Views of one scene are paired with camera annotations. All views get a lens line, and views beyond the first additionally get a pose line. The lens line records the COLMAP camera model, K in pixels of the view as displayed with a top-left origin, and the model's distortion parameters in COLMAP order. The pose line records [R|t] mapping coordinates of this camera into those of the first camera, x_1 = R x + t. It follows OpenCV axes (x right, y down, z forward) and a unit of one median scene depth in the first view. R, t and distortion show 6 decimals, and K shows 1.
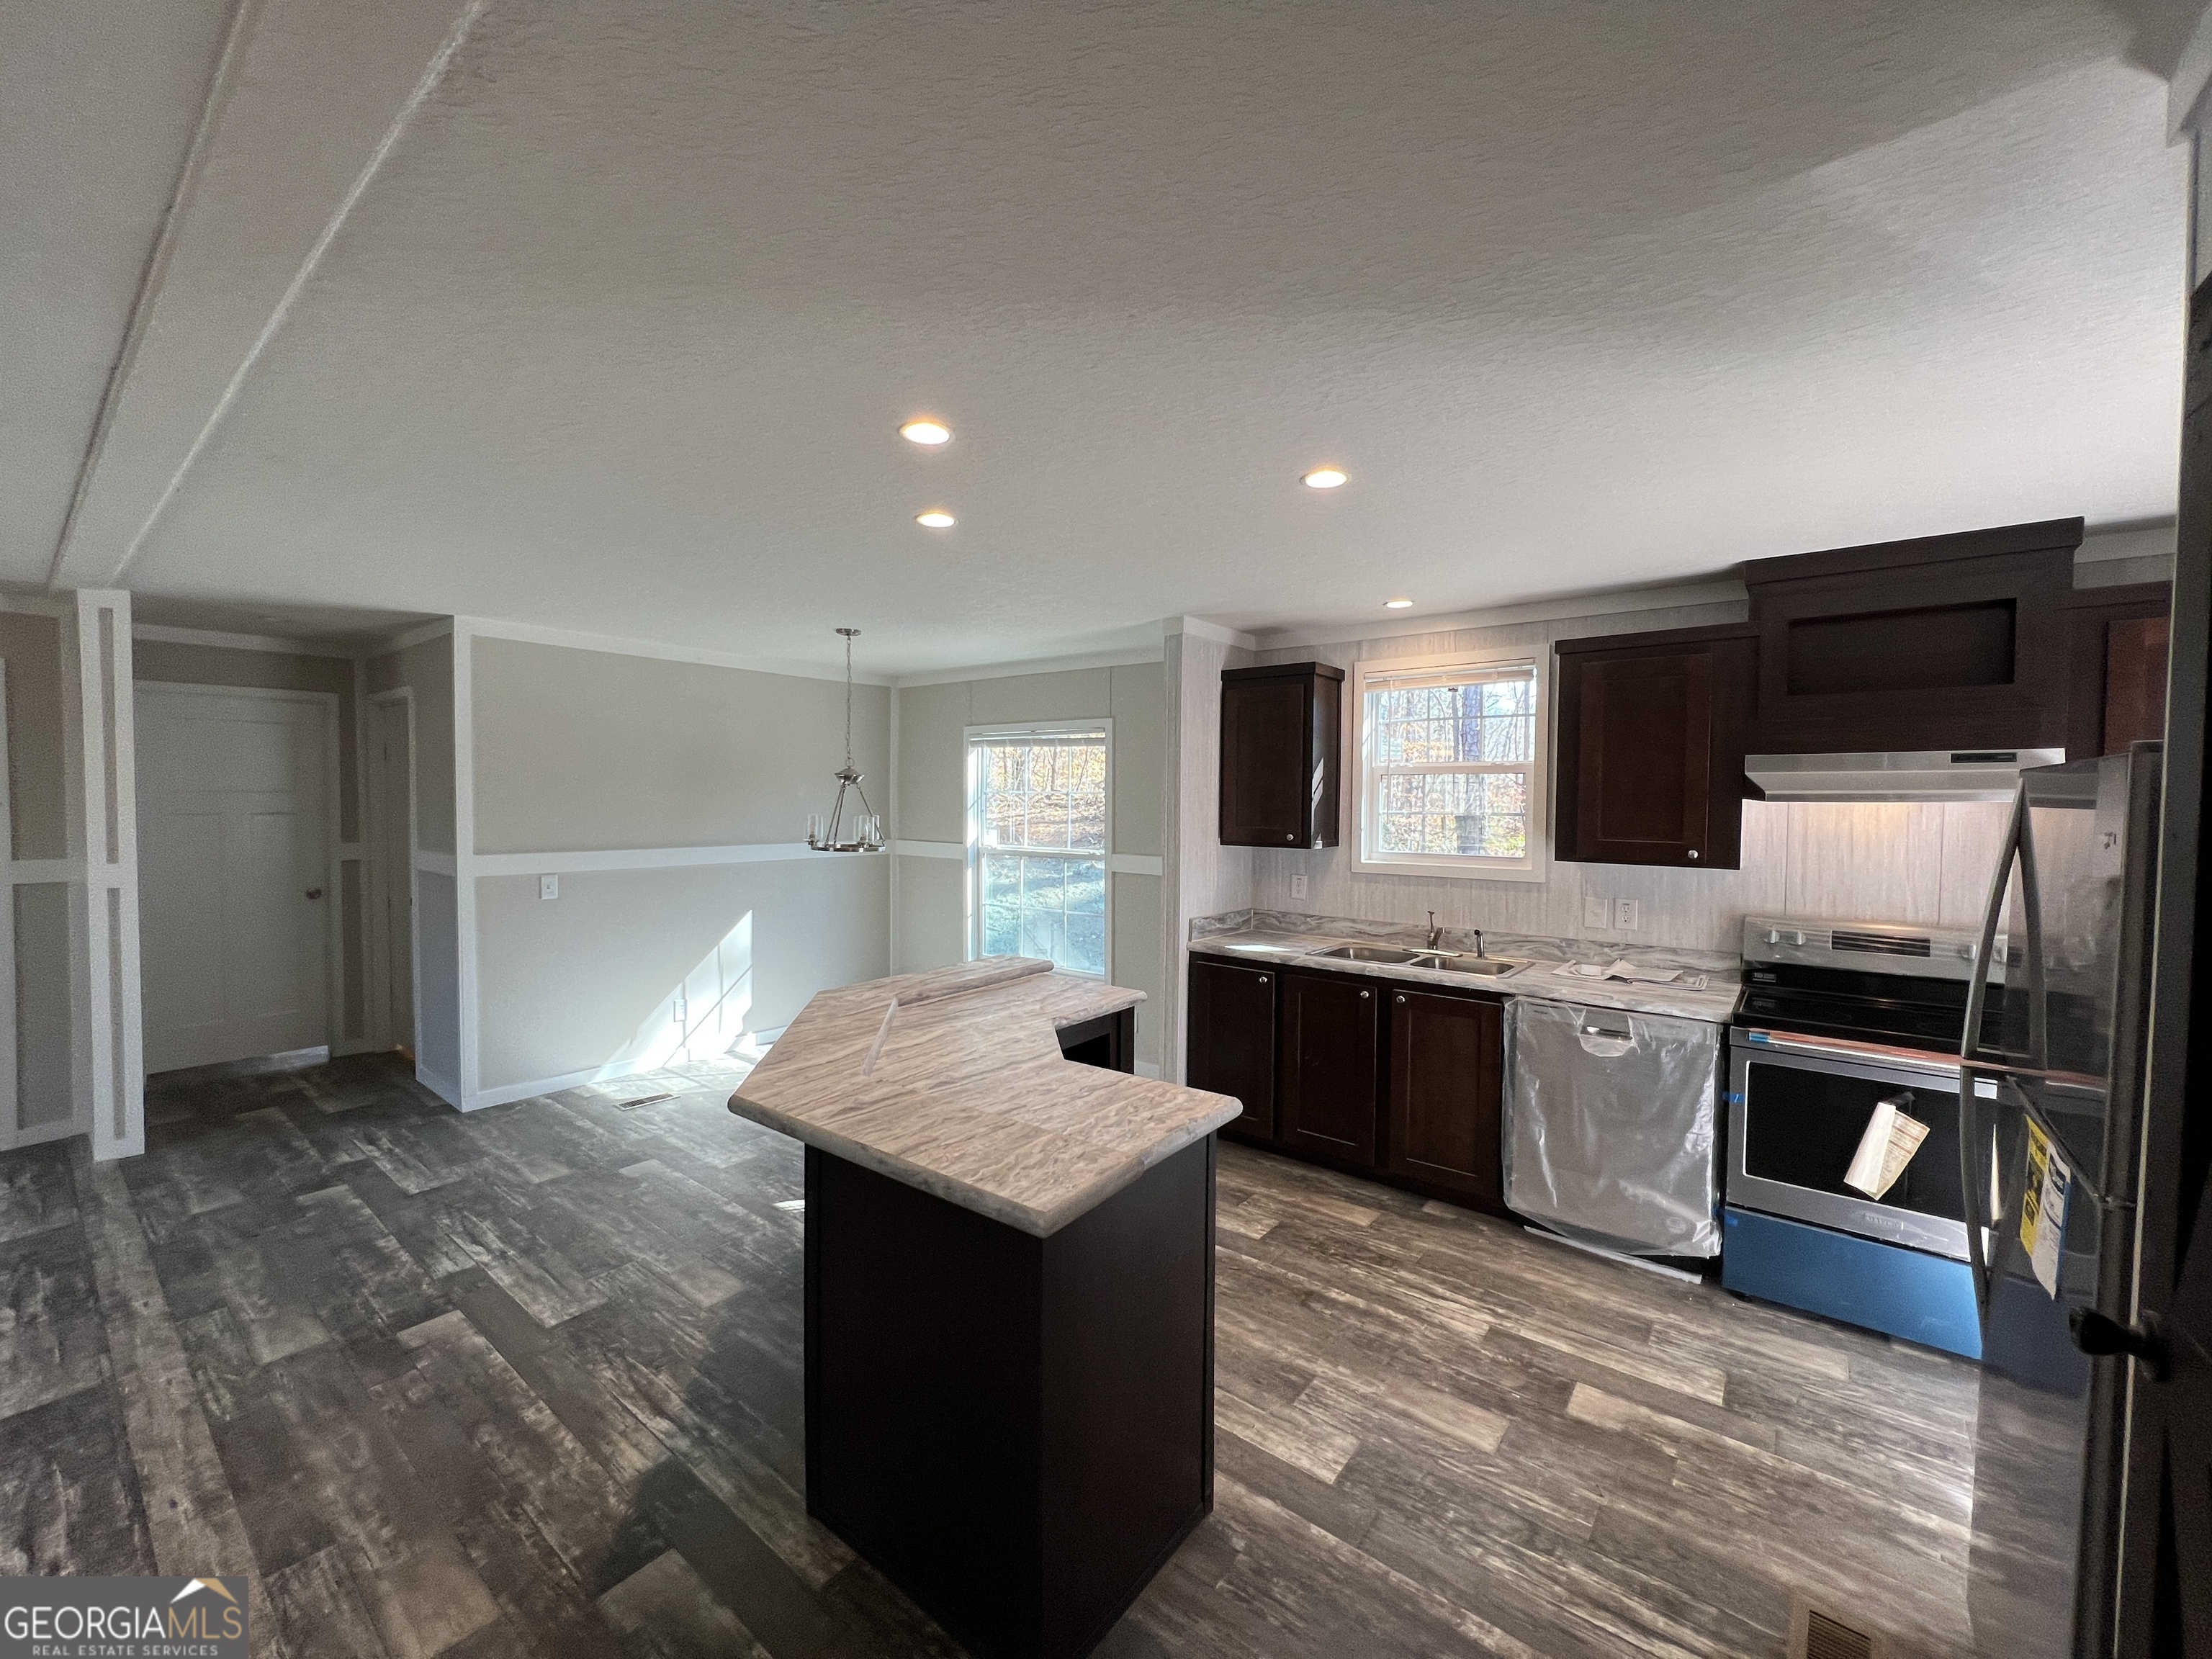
lens RADIAL K [[903.4, 0, 1095.2], [0, 903.4, 824.0], [0, 0, 1]] dist [-0.003444, 0.000179]
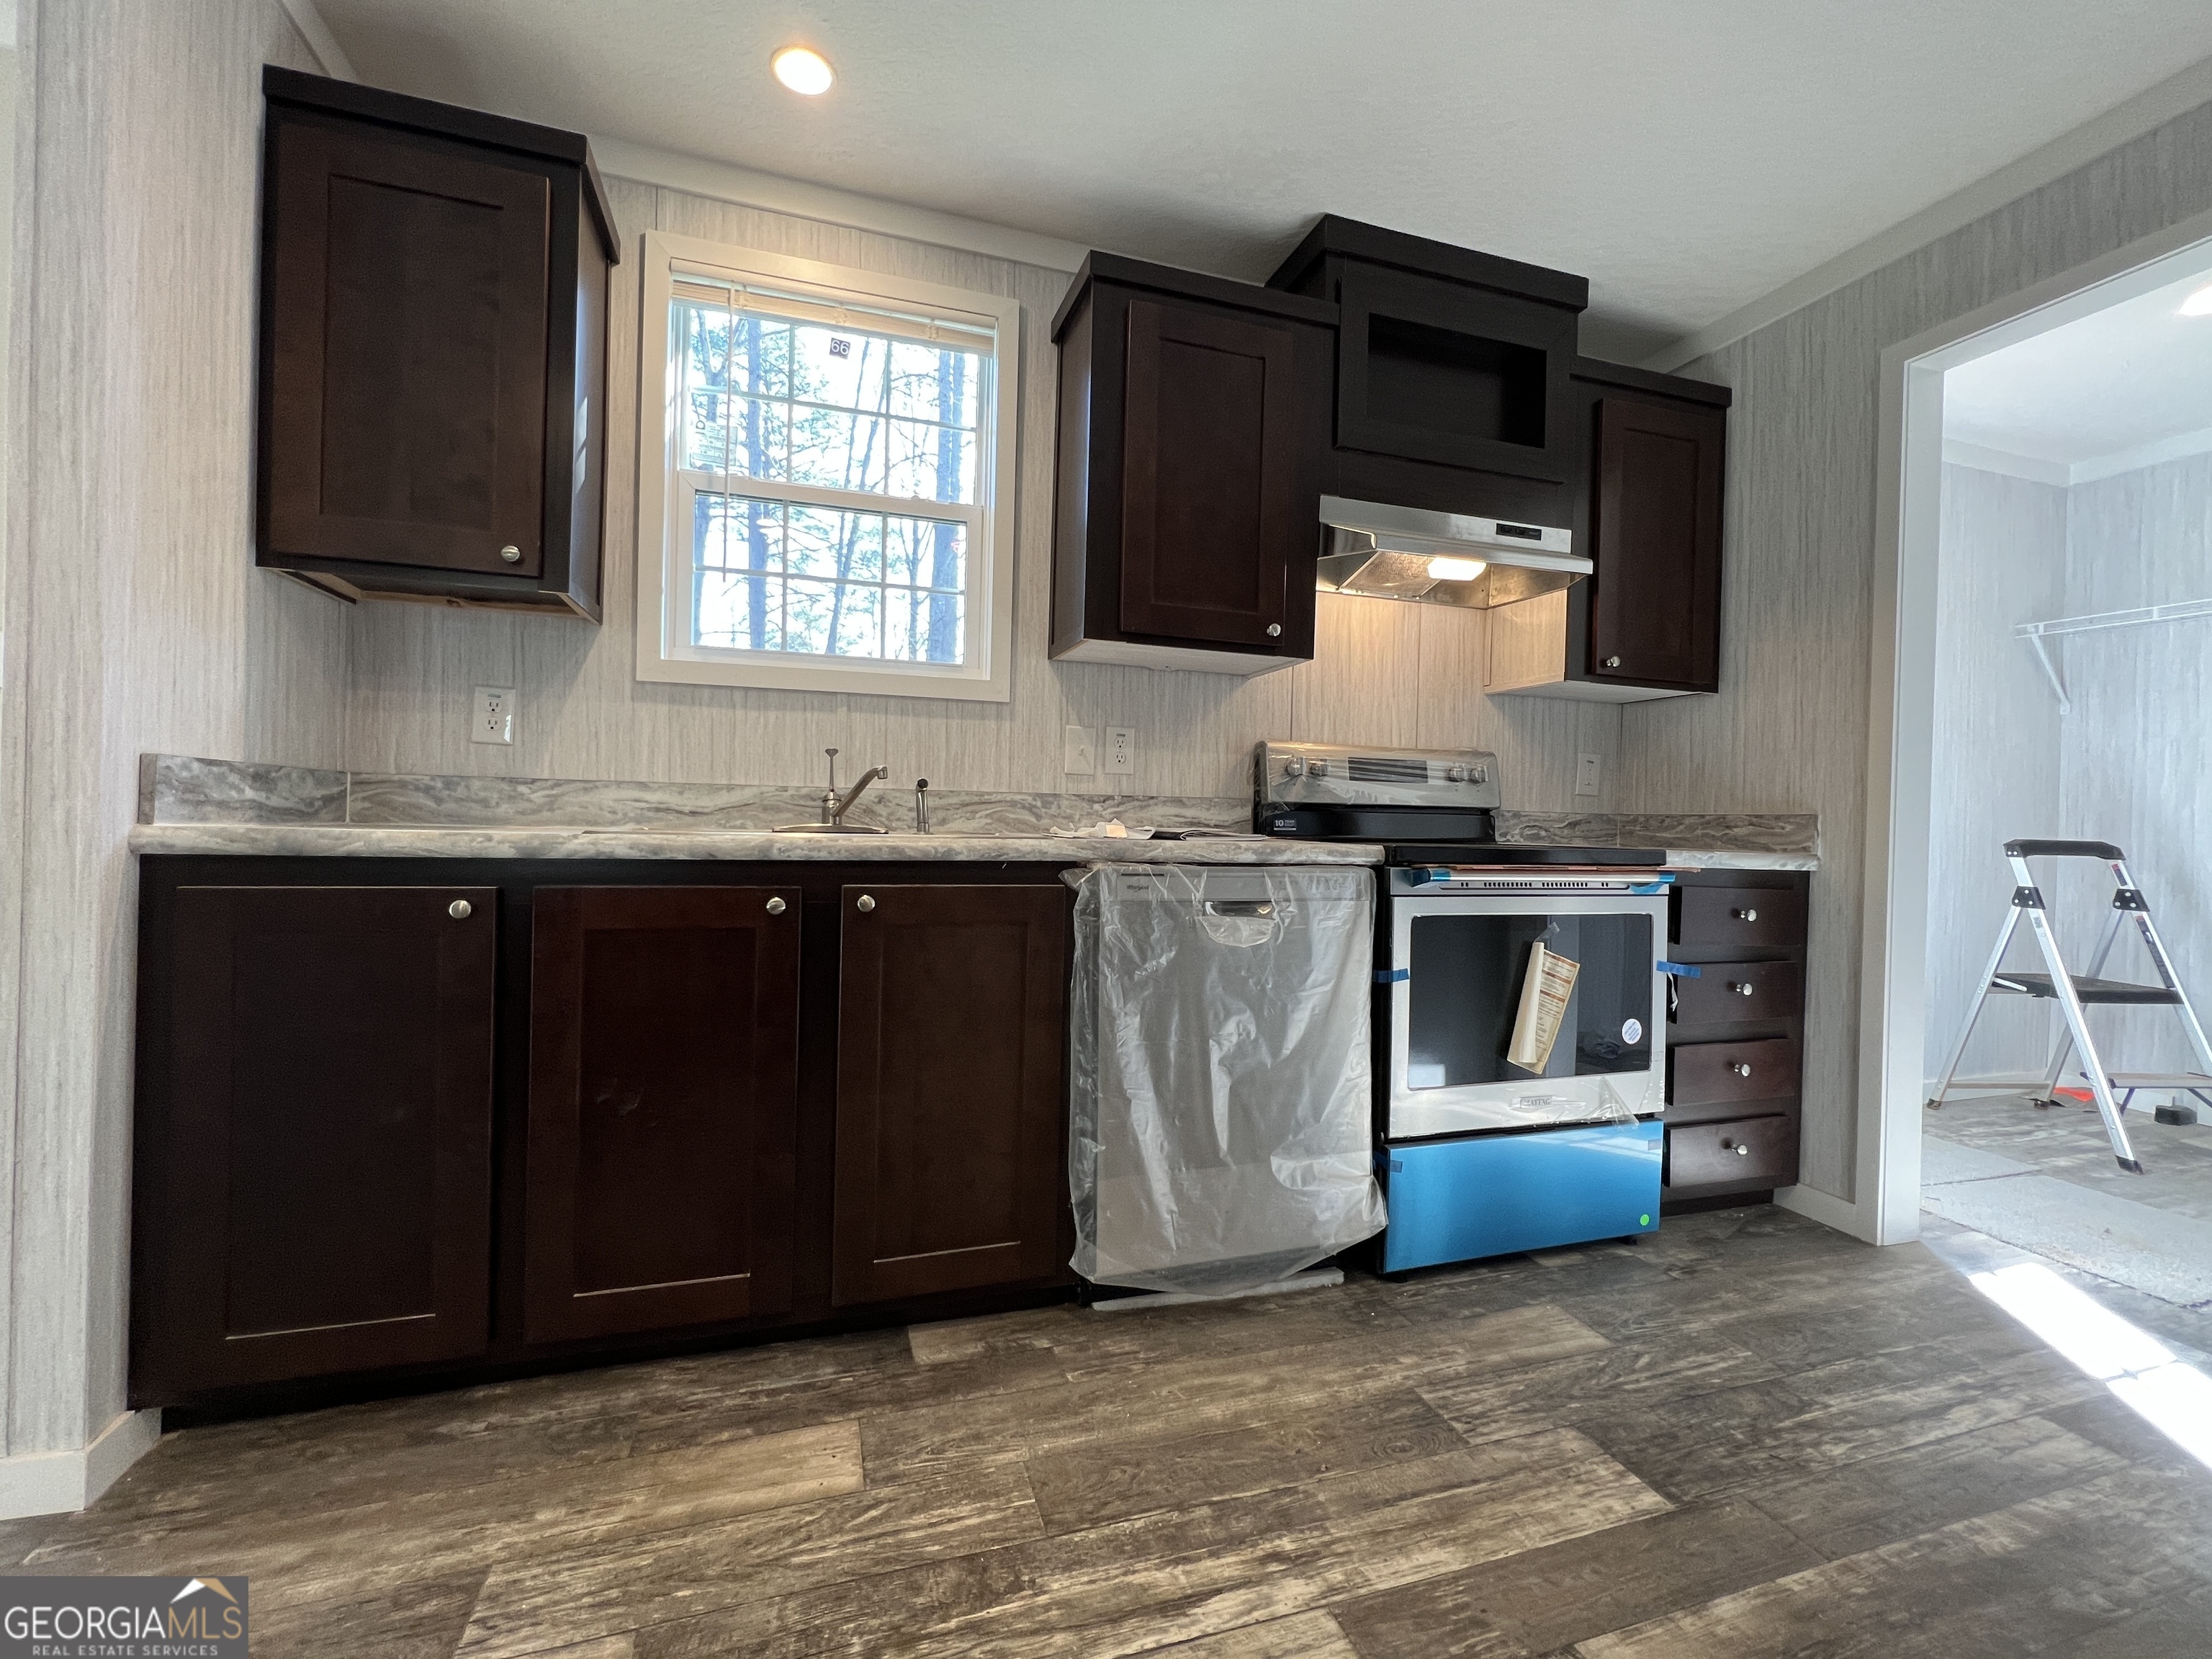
lens RADIAL K [[903.4, 0, 1095.2], [0, 903.4, 824.0], [0, 0, 1]] dist [-0.003444, 0.000179]
pose [[0.554335, 0.000478, 0.832293, 0.034965], [0.007294, 0.999959, -0.005432, 0.161046], [-0.832262, 0.009081, 0.554309, 0.672831]]
